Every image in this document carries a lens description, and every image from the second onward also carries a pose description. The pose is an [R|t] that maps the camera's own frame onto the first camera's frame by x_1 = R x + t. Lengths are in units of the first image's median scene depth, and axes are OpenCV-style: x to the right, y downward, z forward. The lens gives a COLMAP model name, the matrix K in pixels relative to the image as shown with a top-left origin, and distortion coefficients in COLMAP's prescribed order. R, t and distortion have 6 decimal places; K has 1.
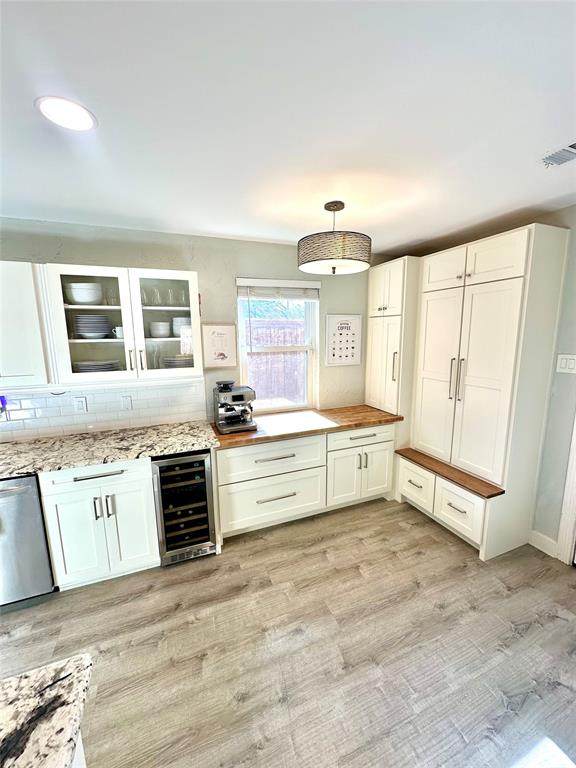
lens RADIAL K [[306.2, 0, 286.5], [0, 306.2, 384.9], [0, 0, 1]] dist [0.000135, 0.000769]
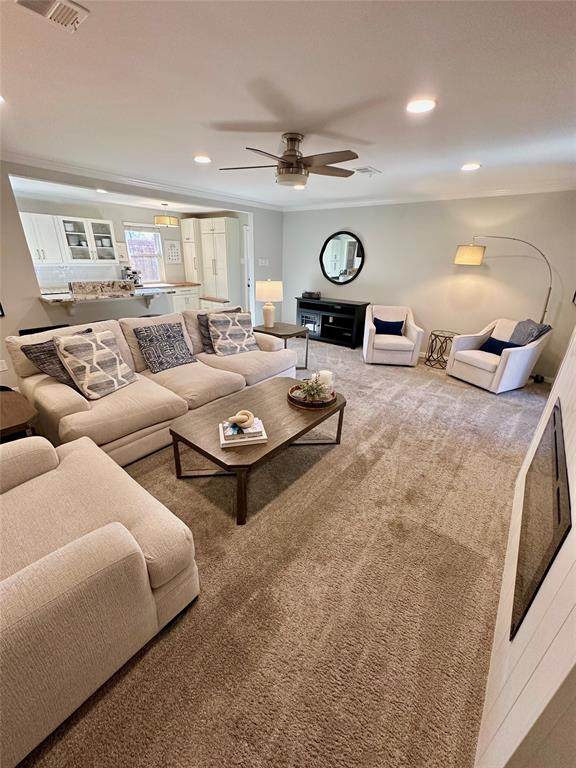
lens RADIAL K [[306.2, 0, 290.8], [0, 306.2, 385.9], [0, 0, 1]] dist [0.000135, 0.000769]
pose [[0.863344, -0.160927, 0.478266, -0.462648], [0.039072, 0.966258, 0.254596, 0.408239], [-0.503100, -0.201118, 0.840501, -2.352708]]
